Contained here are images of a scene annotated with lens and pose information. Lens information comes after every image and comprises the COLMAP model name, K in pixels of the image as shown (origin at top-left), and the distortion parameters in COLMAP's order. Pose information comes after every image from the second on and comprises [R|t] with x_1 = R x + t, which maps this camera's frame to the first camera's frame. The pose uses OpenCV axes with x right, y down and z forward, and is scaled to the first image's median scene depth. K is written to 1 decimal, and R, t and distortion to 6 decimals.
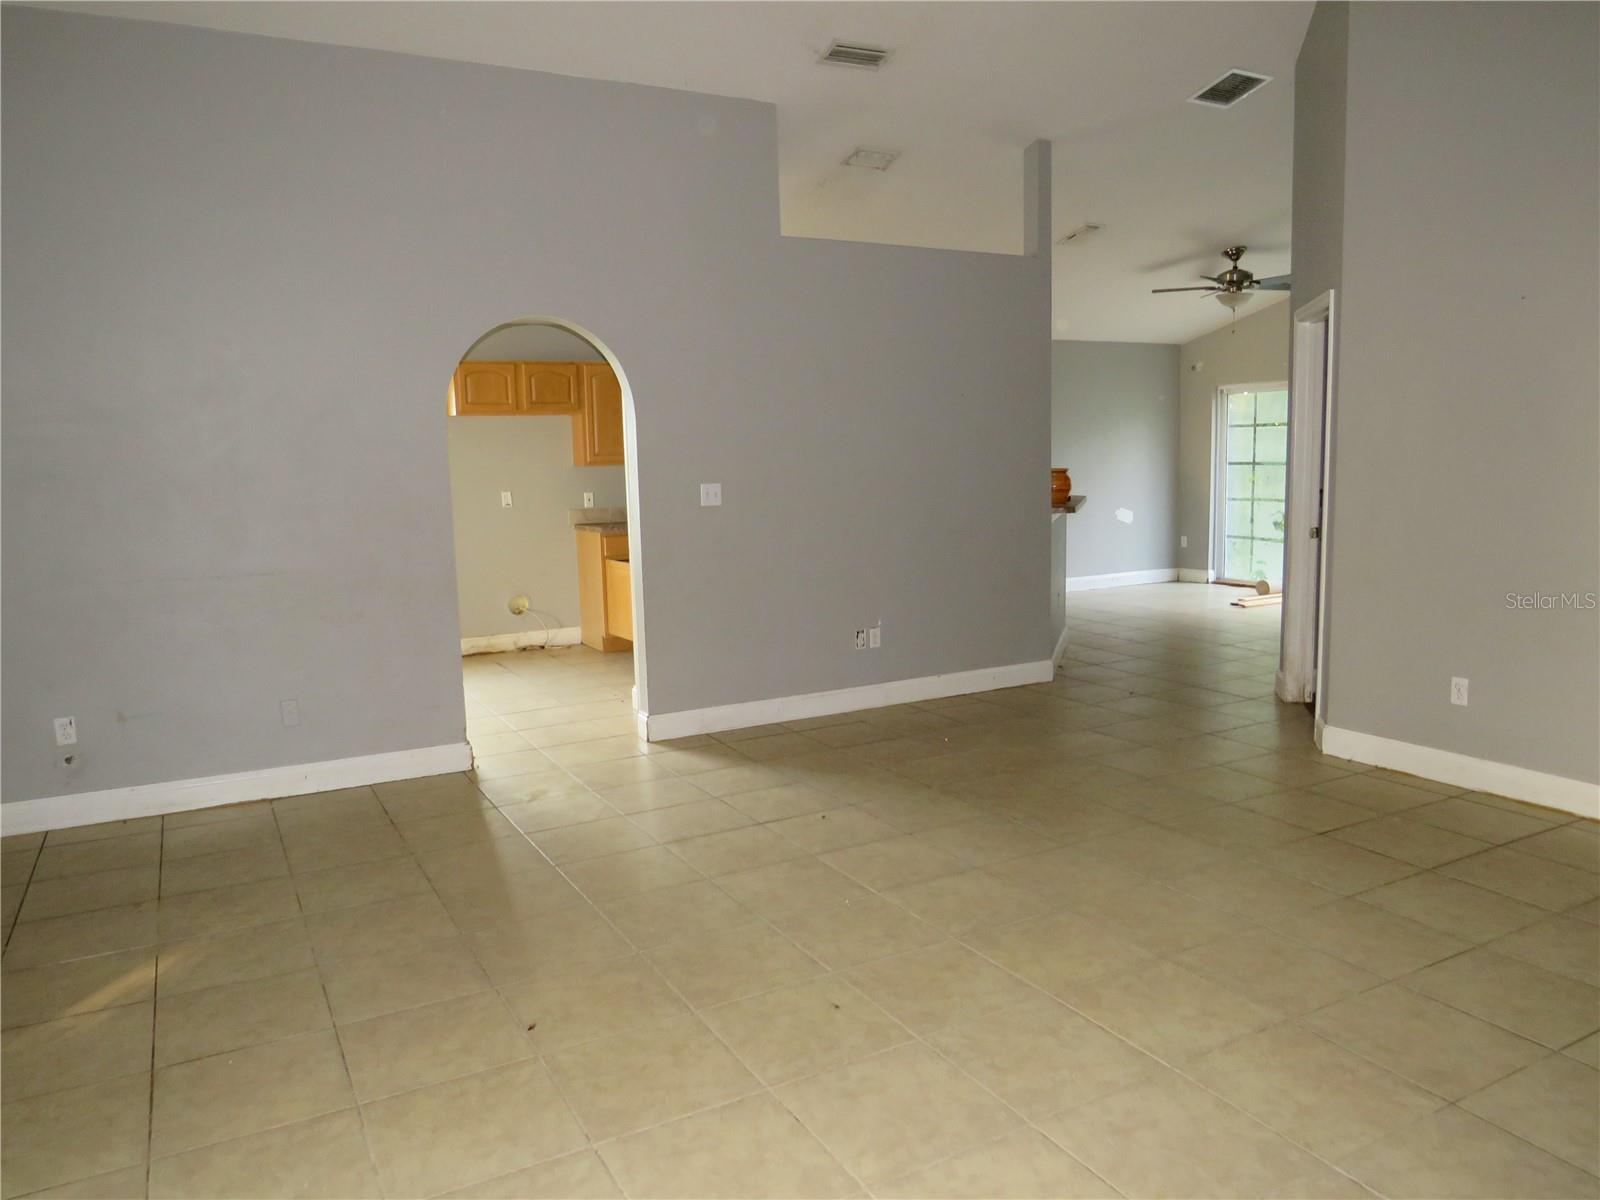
lens RADIAL K [[1128.6, 0, 800.0], [0, 1128.6, 600.0], [0, 0, 1]] dist [-0.000489, 0.000122]
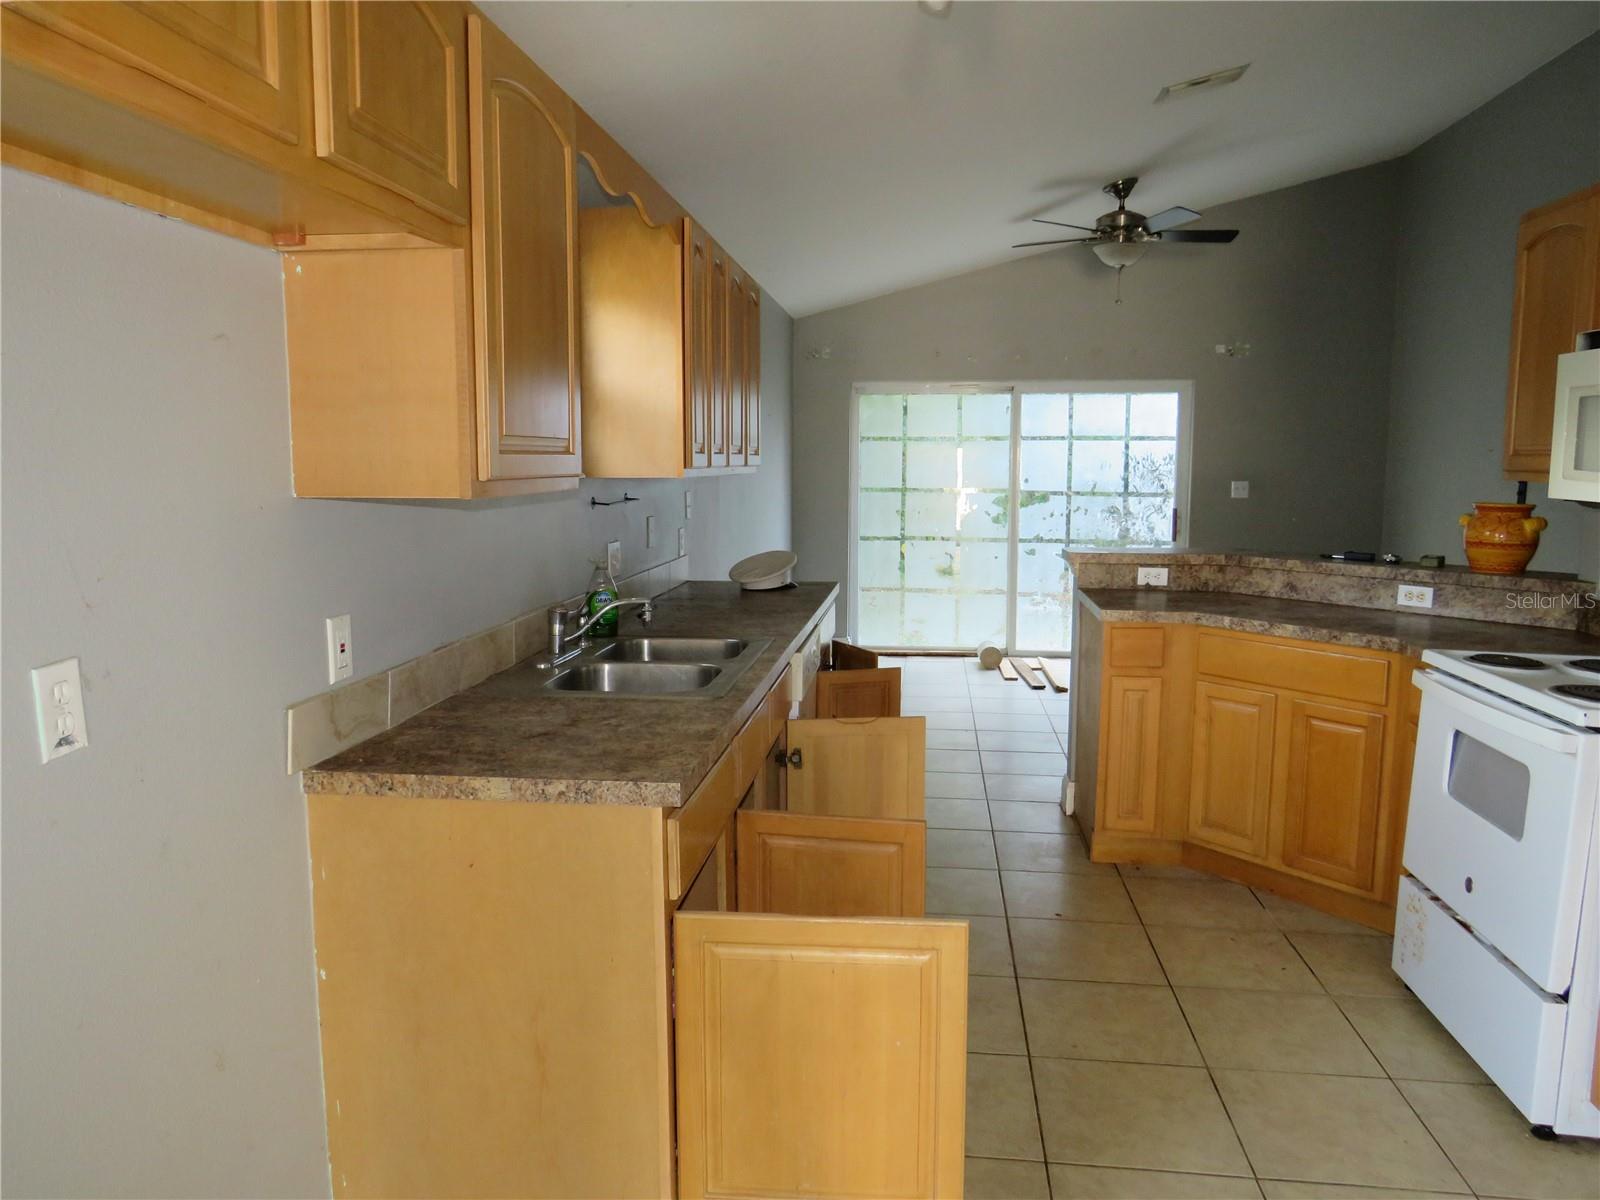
lens RADIAL K [[1128.6, 0, 800.0], [0, 1128.6, 600.0], [0, 0, 1]] dist [-0.000489, 0.000122]
pose [[0.579807, -0.075212, 0.811275, -0.305620], [0.089988, 0.995550, 0.027982, -0.093501], [-0.809769, 0.056781, 0.583995, 0.771742]]
